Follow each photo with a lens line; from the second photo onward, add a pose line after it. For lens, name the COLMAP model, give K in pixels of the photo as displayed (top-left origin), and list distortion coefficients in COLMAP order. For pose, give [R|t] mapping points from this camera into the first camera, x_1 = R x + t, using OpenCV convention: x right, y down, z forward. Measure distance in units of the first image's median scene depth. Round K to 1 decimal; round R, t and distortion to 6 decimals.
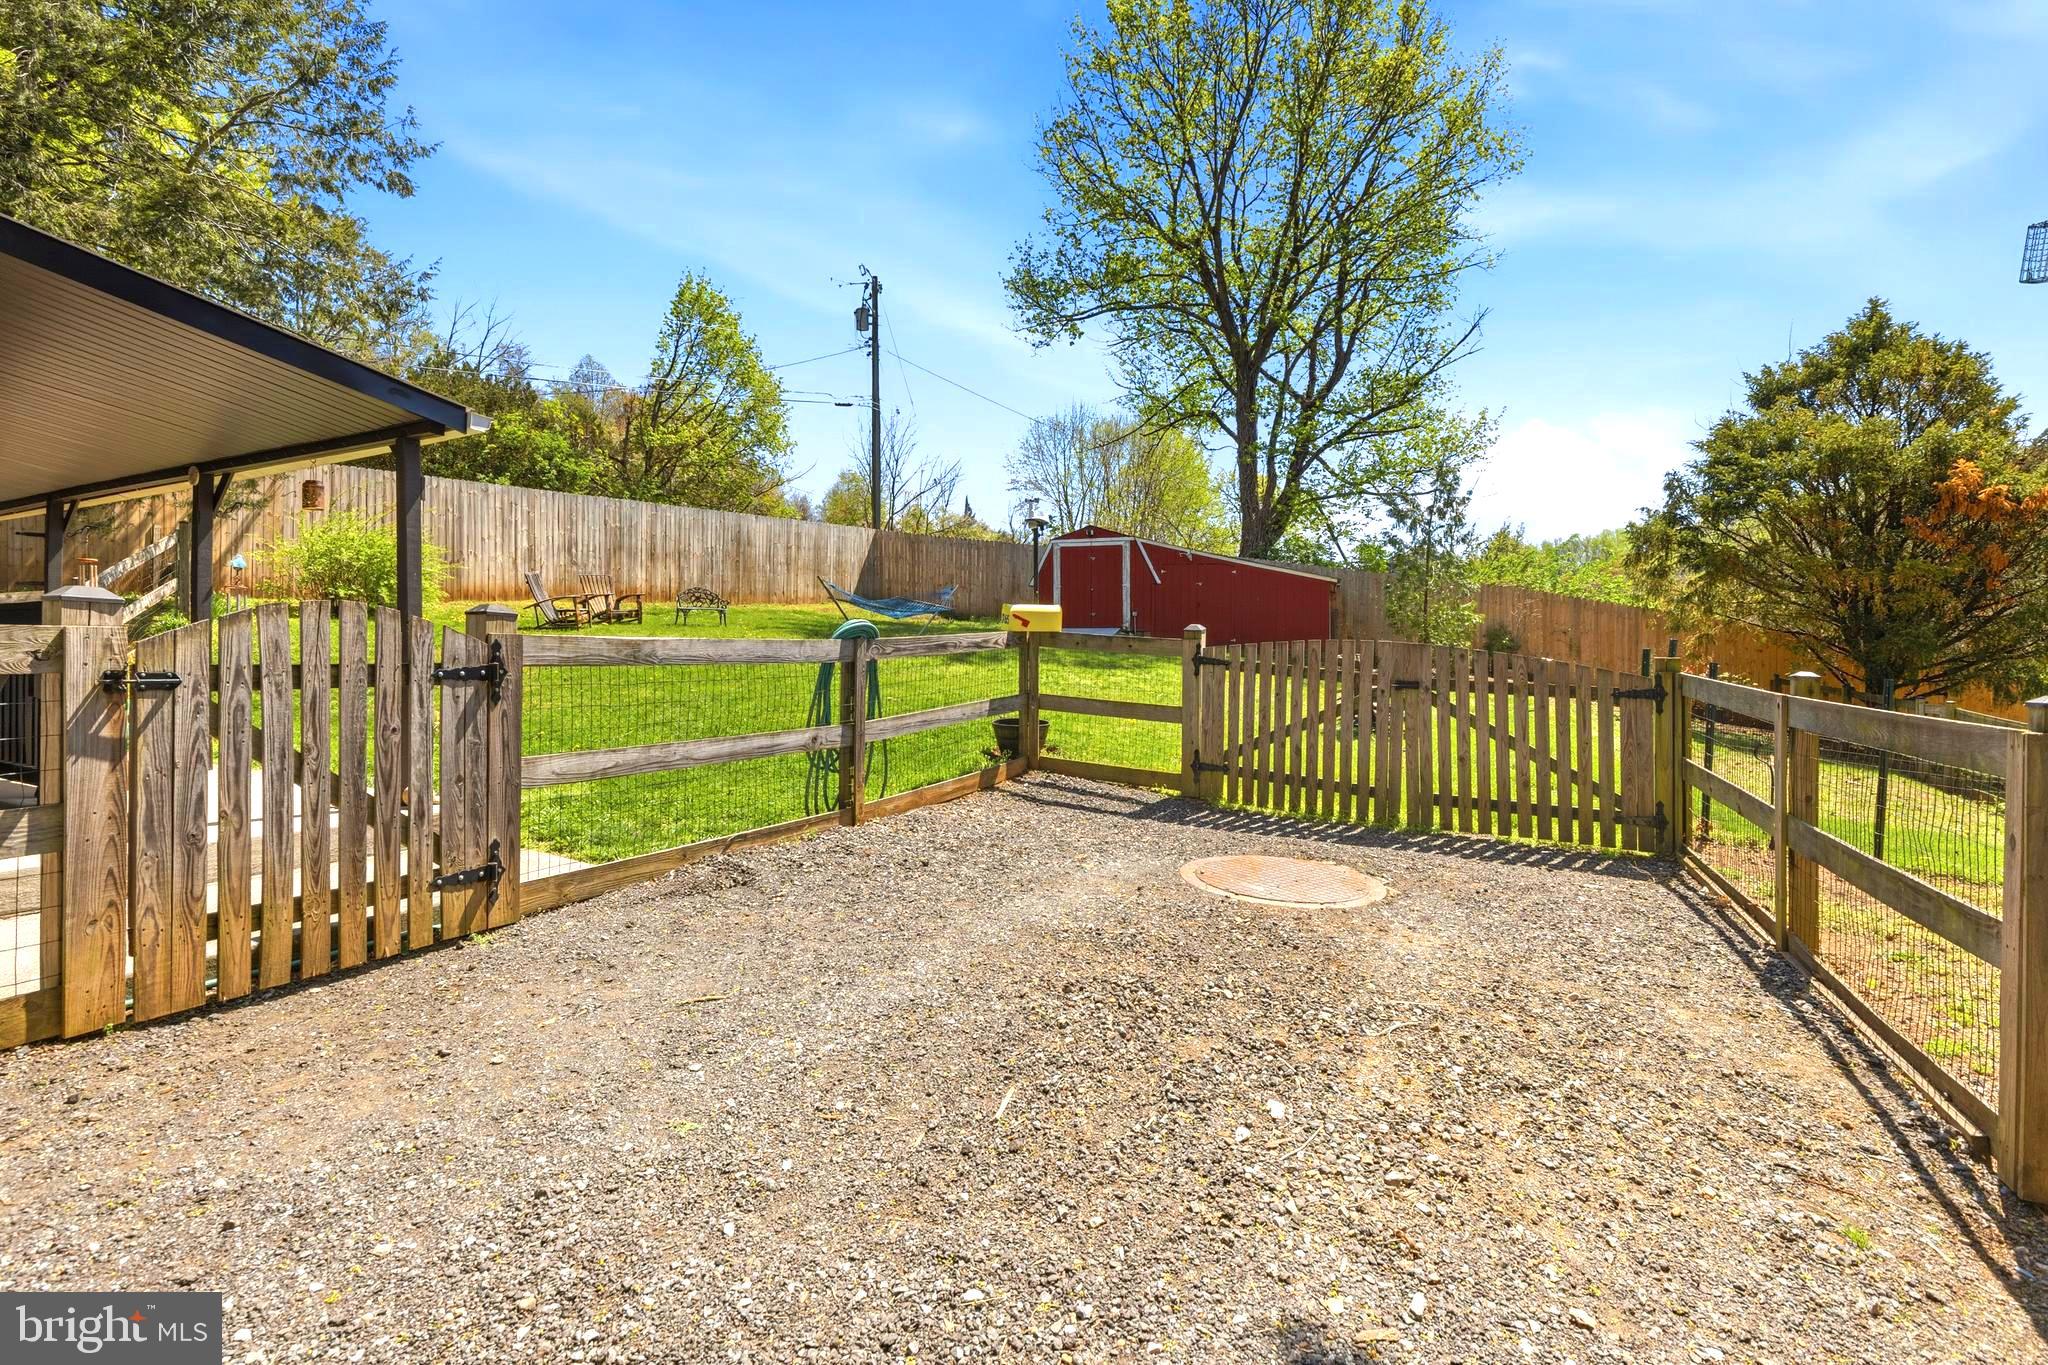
lens RADIAL K [[940.2, 0, 1051.3], [0, 940.2, 654.1], [0, 0, 1]] dist [0.007313, 0.001513]
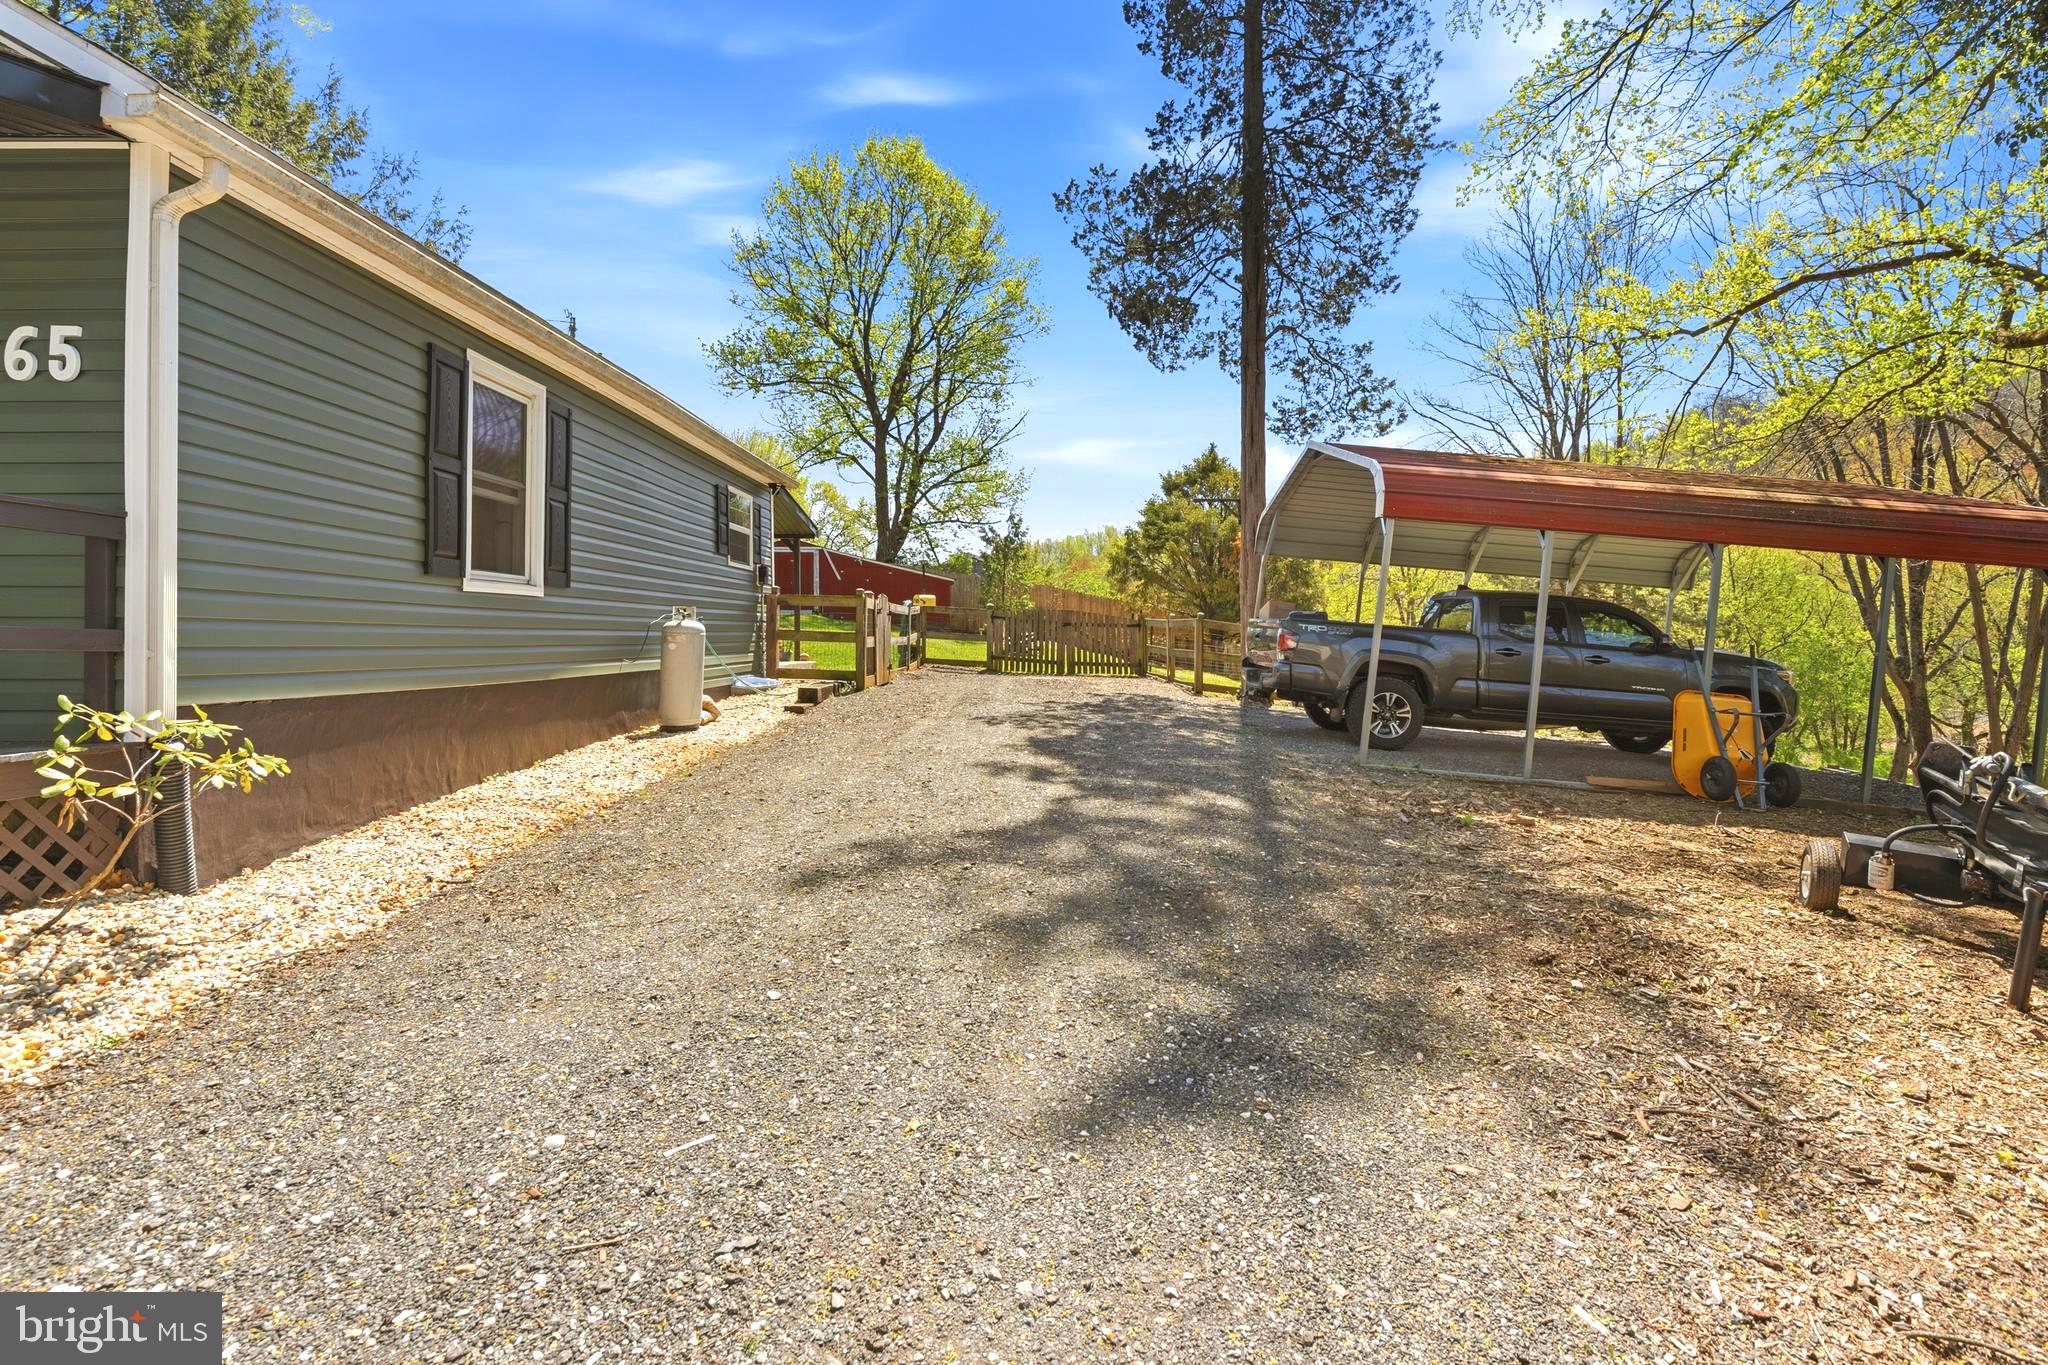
lens RADIAL K [[940.2, 0, 1017.0], [0, 940.2, 663.2], [0, 0, 1]] dist [0.007313, 0.001513]
pose [[0.886366, -0.021225, 0.462499, -0.393785], [0.010603, 0.999617, 0.025553, 0.026761], [-0.462865, -0.017746, 0.886251, -0.536903]]
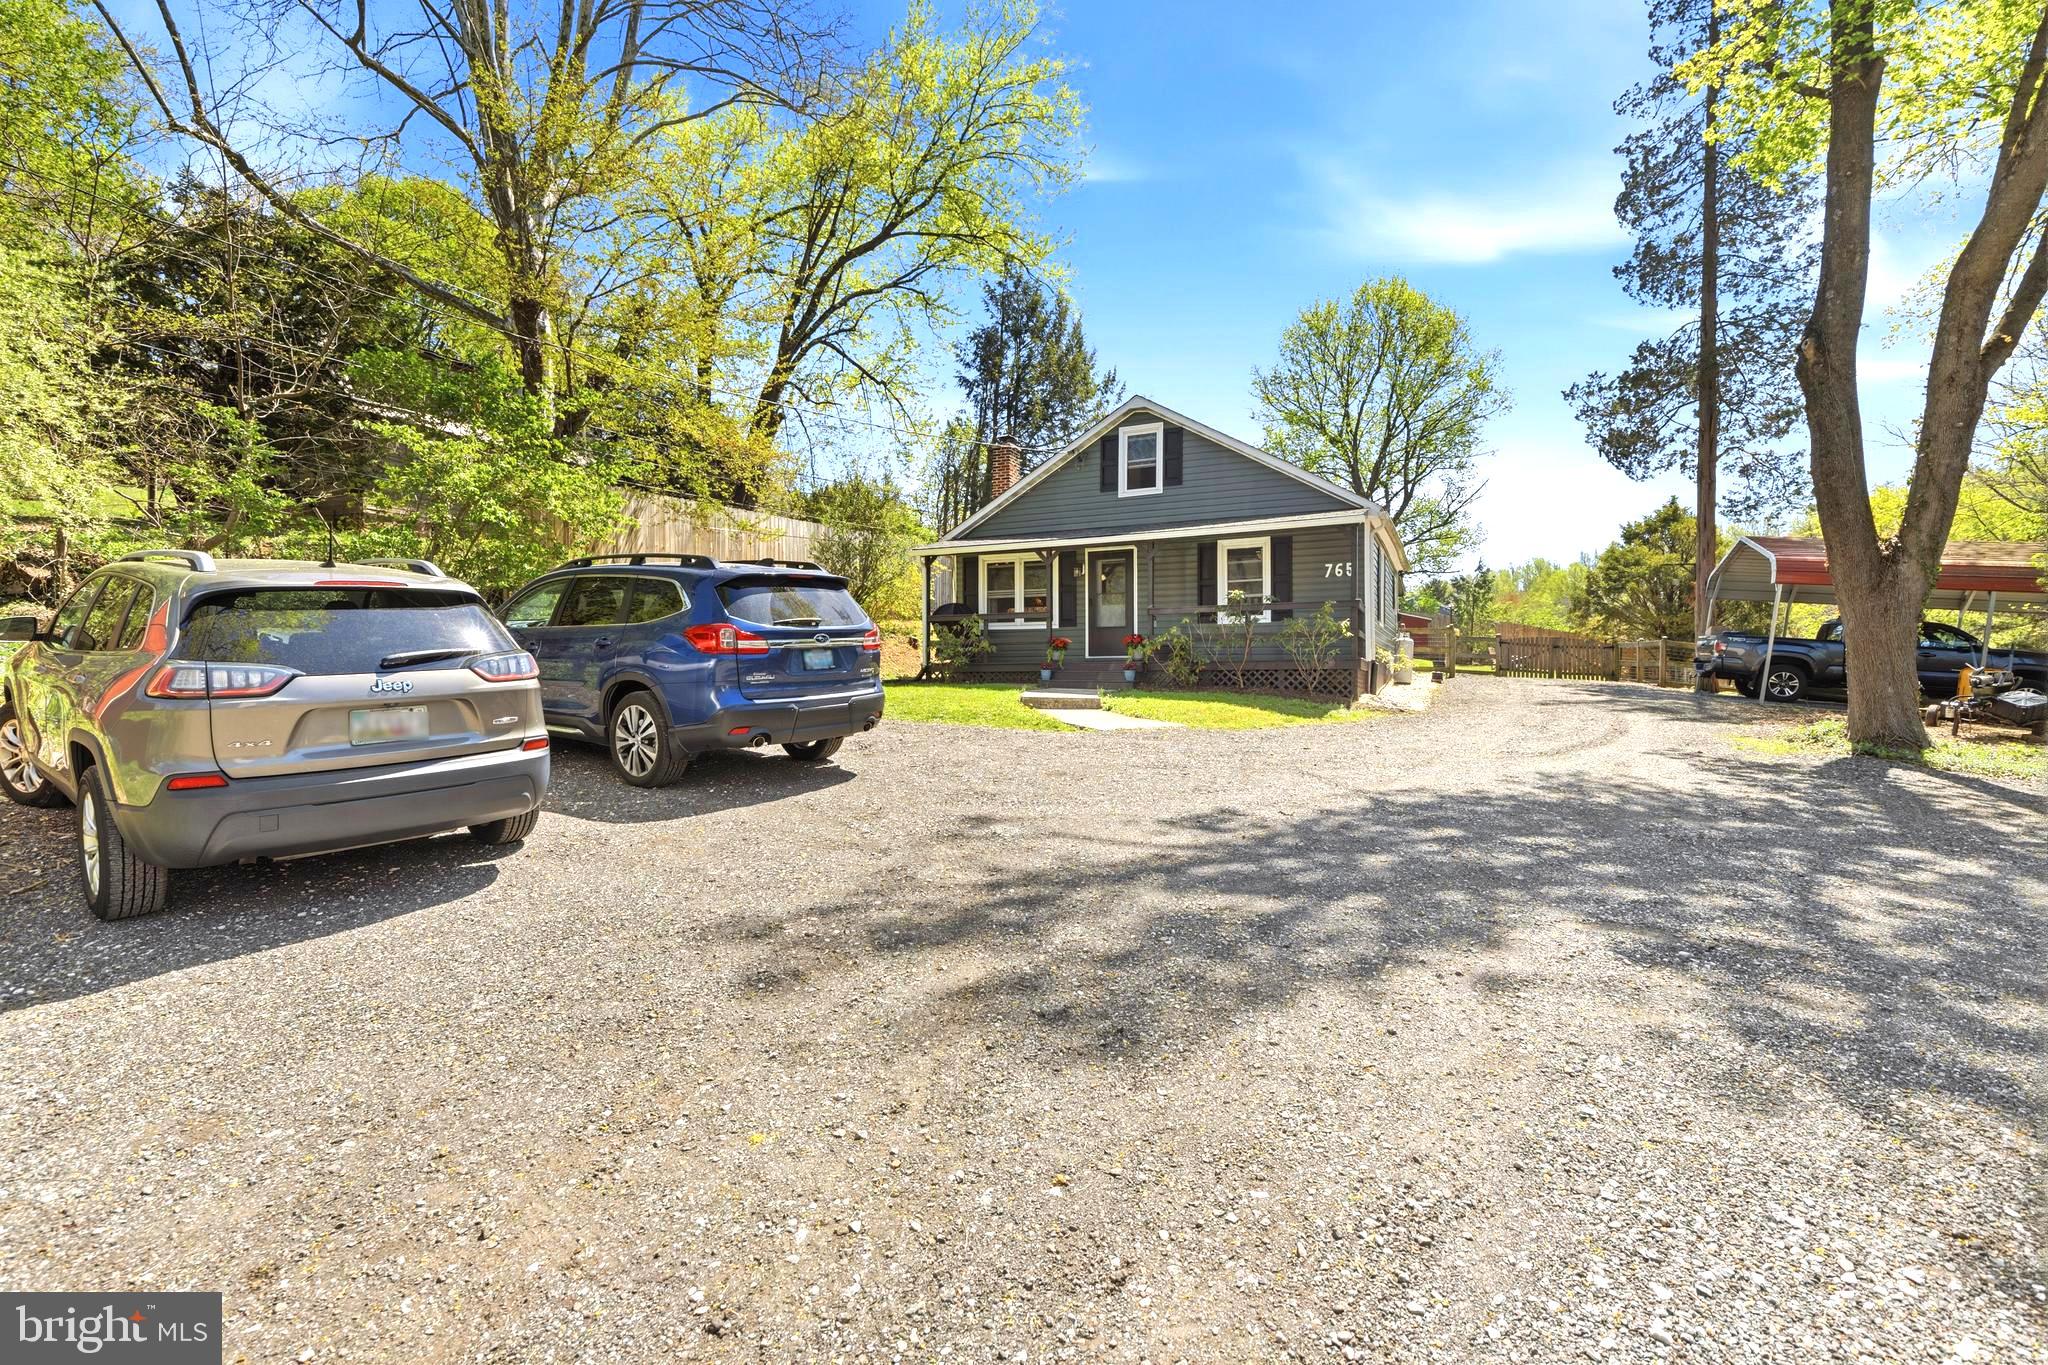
lens RADIAL K [[940.2, 0, 1032.6], [0, 940.2, 688.1], [0, 0, 1]] dist [0.007313, 0.001513]
pose [[0.995853, -0.006135, 0.090767, -0.836048], [0.005789, 0.999975, 0.004073, 0.064858], [-0.090790, -0.003531, 0.995864, -1.072989]]
